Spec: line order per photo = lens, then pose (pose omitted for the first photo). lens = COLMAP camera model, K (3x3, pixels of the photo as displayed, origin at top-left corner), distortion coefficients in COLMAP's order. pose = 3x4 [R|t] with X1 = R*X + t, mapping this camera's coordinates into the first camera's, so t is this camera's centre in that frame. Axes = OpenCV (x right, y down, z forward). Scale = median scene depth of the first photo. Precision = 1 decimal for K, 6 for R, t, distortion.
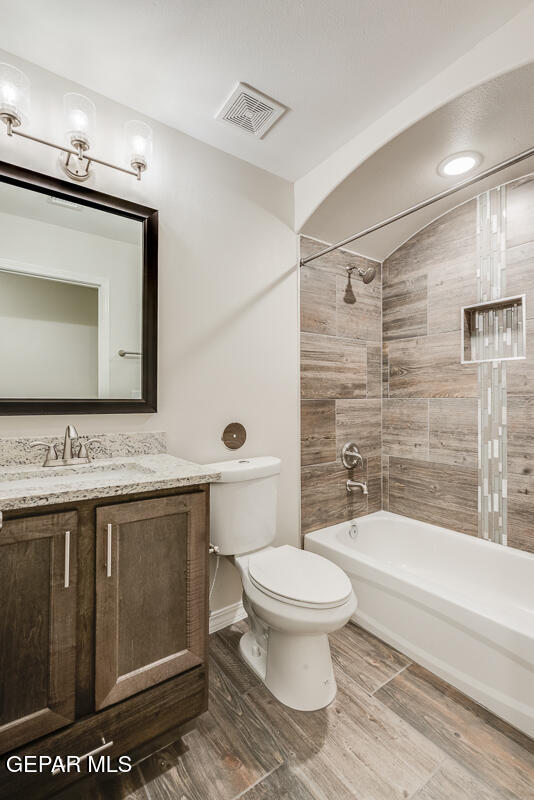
lens RADIAL K [[365.3, 0, 272.5], [0, 365.3, 399.6], [0, 0, 1]] dist [-0.011325, 0.001303]
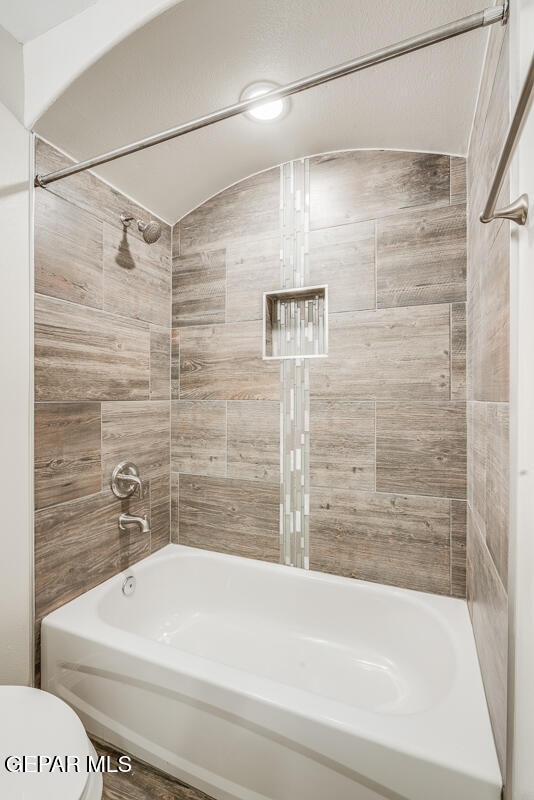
lens RADIAL K [[365.3, 0, 267.3], [0, 365.3, 400.5], [0, 0, 1]] dist [-0.011325, 0.001303]
pose [[0.869153, 0.002859, 0.494536, 0.109989], [-0.005018, 0.999983, 0.003039, -0.006943], [-0.494519, -0.005123, 0.869152, 0.258808]]
